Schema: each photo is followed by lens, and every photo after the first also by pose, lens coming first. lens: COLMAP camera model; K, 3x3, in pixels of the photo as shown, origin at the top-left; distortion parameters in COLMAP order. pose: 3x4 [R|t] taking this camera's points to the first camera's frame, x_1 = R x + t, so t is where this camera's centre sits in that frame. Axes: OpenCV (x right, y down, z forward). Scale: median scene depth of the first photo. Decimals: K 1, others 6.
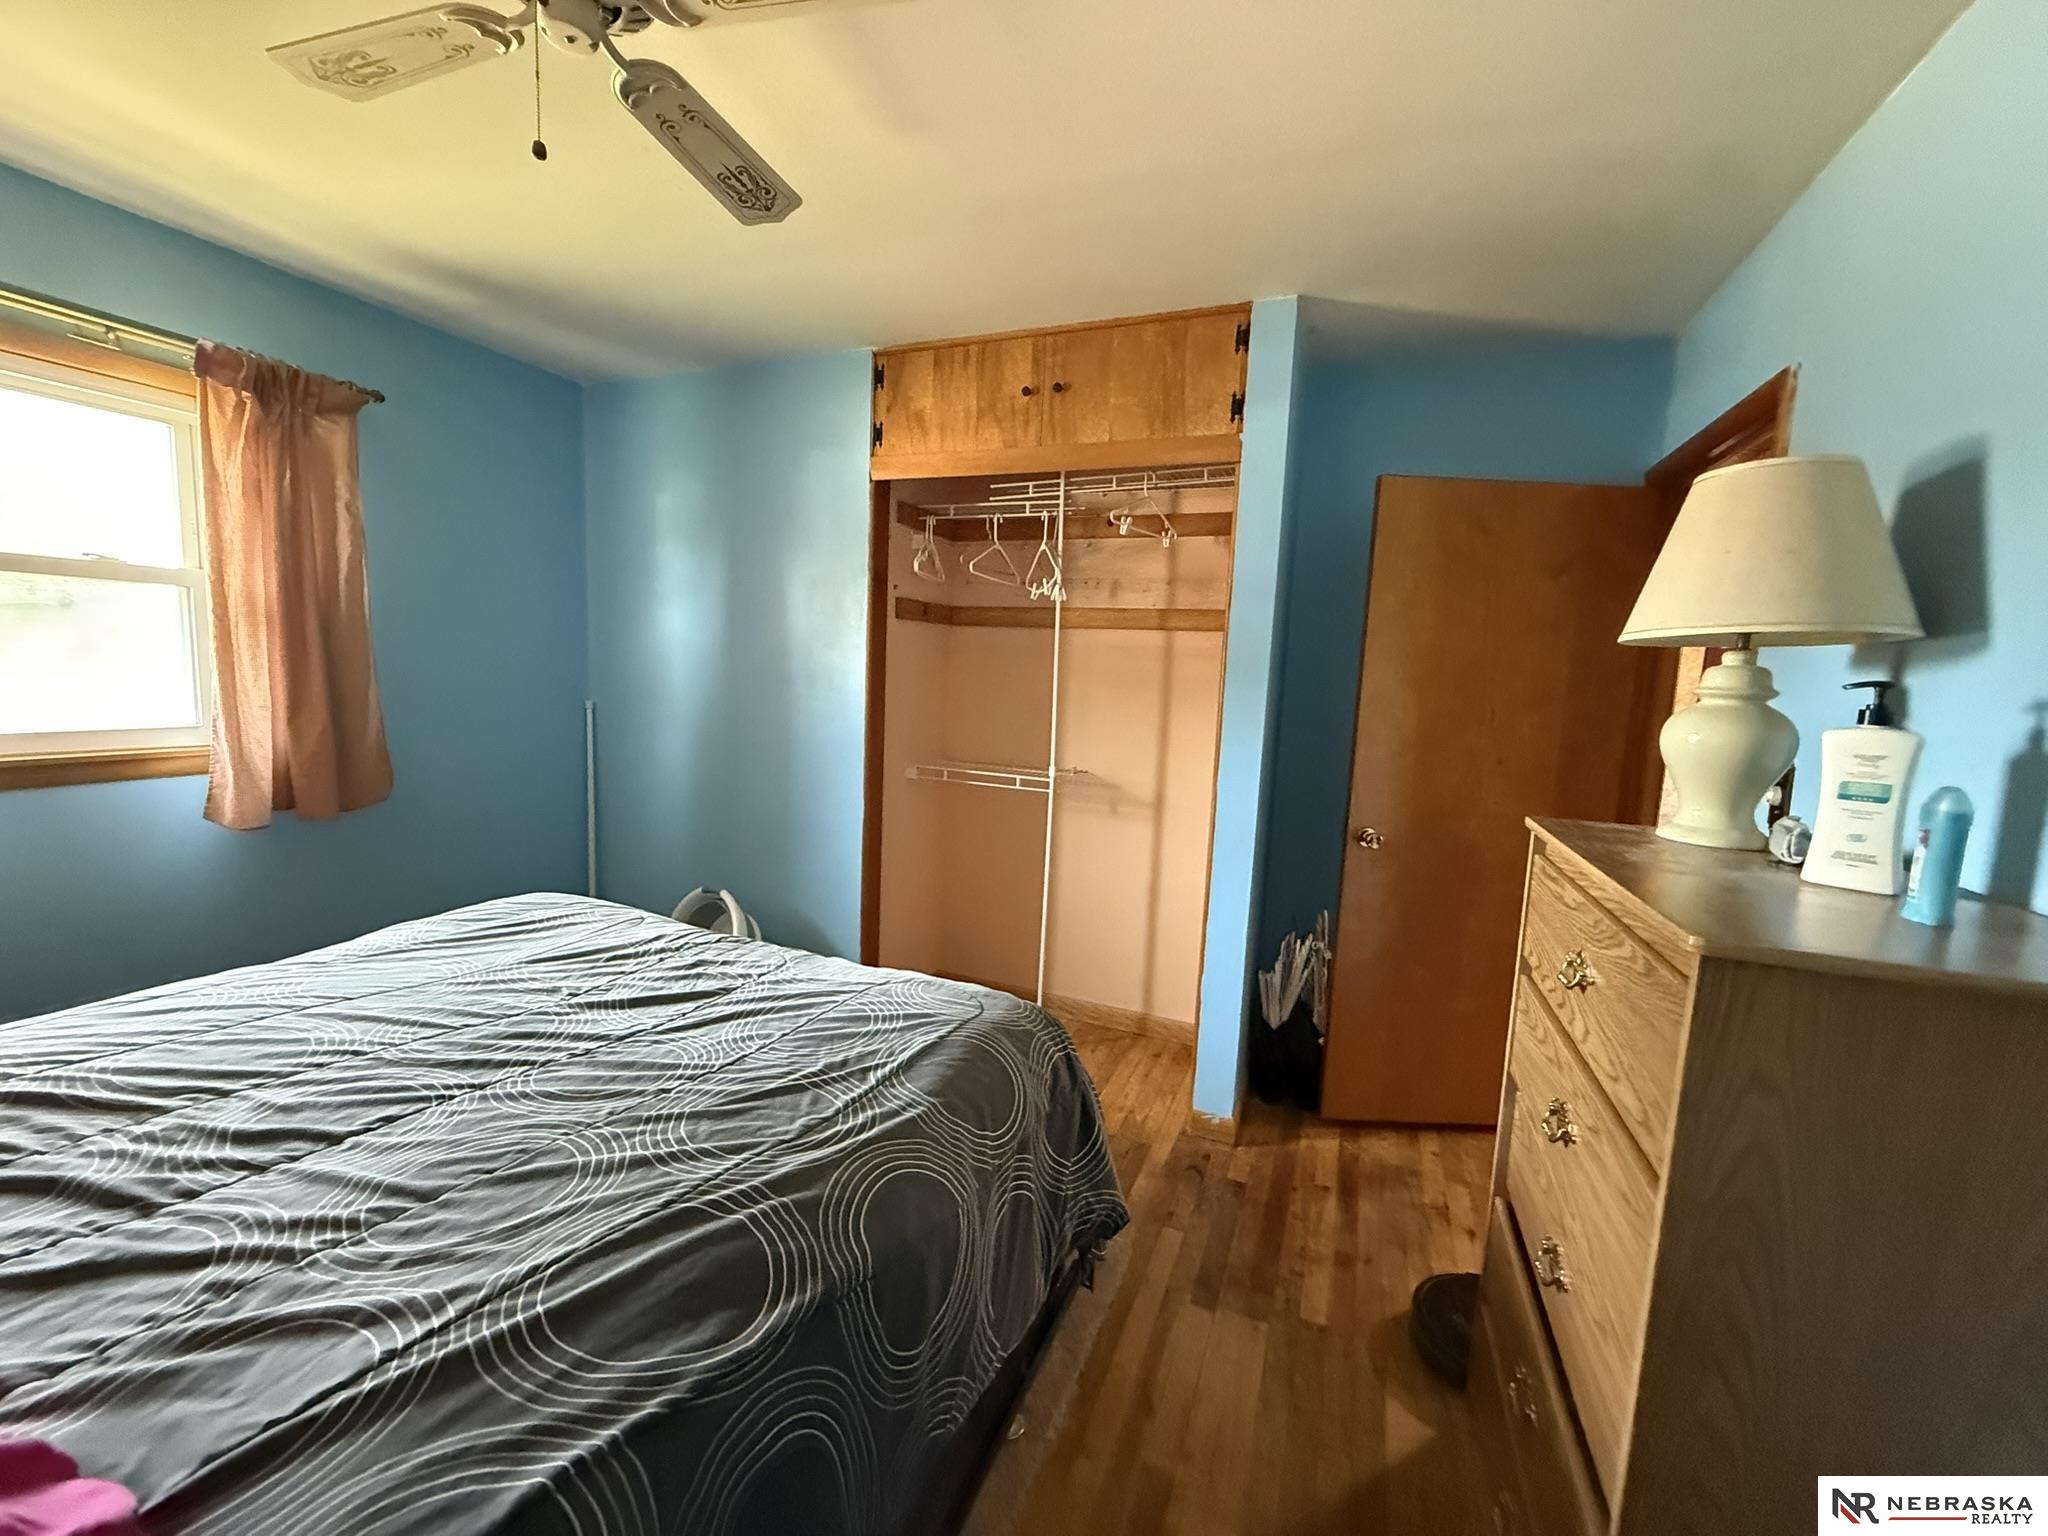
lens RADIAL K [[811.5, 0, 1026.8], [0, 811.5, 767.2], [0, 0, 1]] dist [-0.003941, 0.000870]
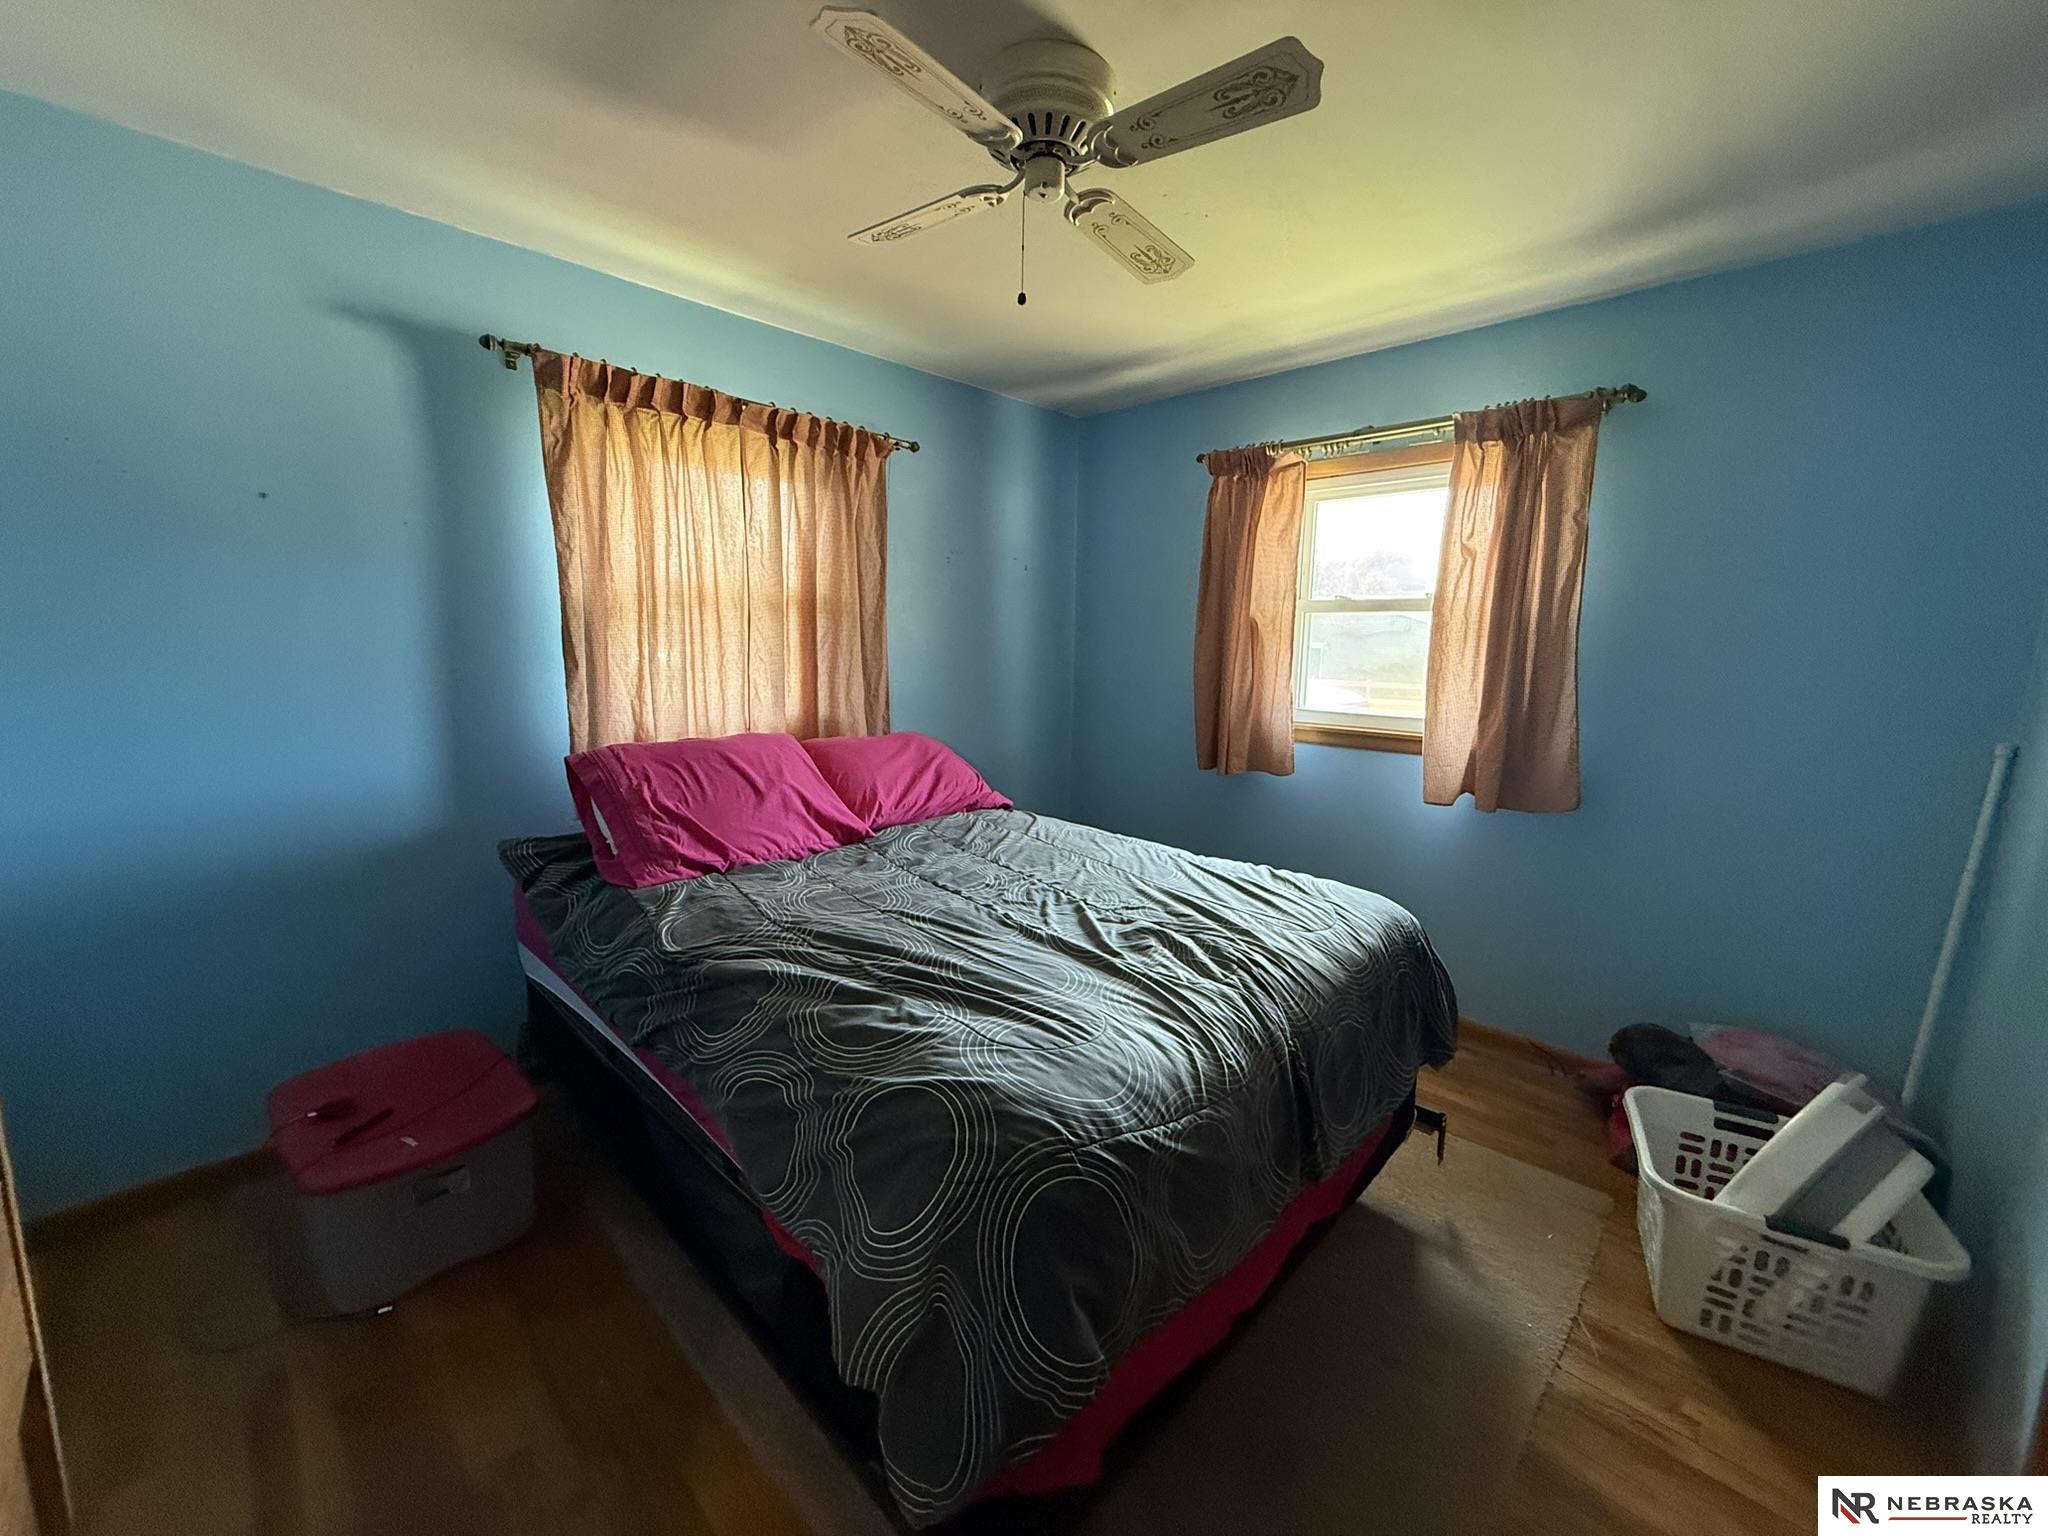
lens RADIAL K [[811.5, 0, 1024.8], [0, 811.5, 777.0], [0, 0, 1]] dist [-0.003941, 0.000870]
pose [[-0.397828, 0.117391, -0.909919, 0.453303], [-0.149352, 0.970264, 0.190475, -0.115116], [0.905222, 0.211675, -0.368466, 0.945880]]
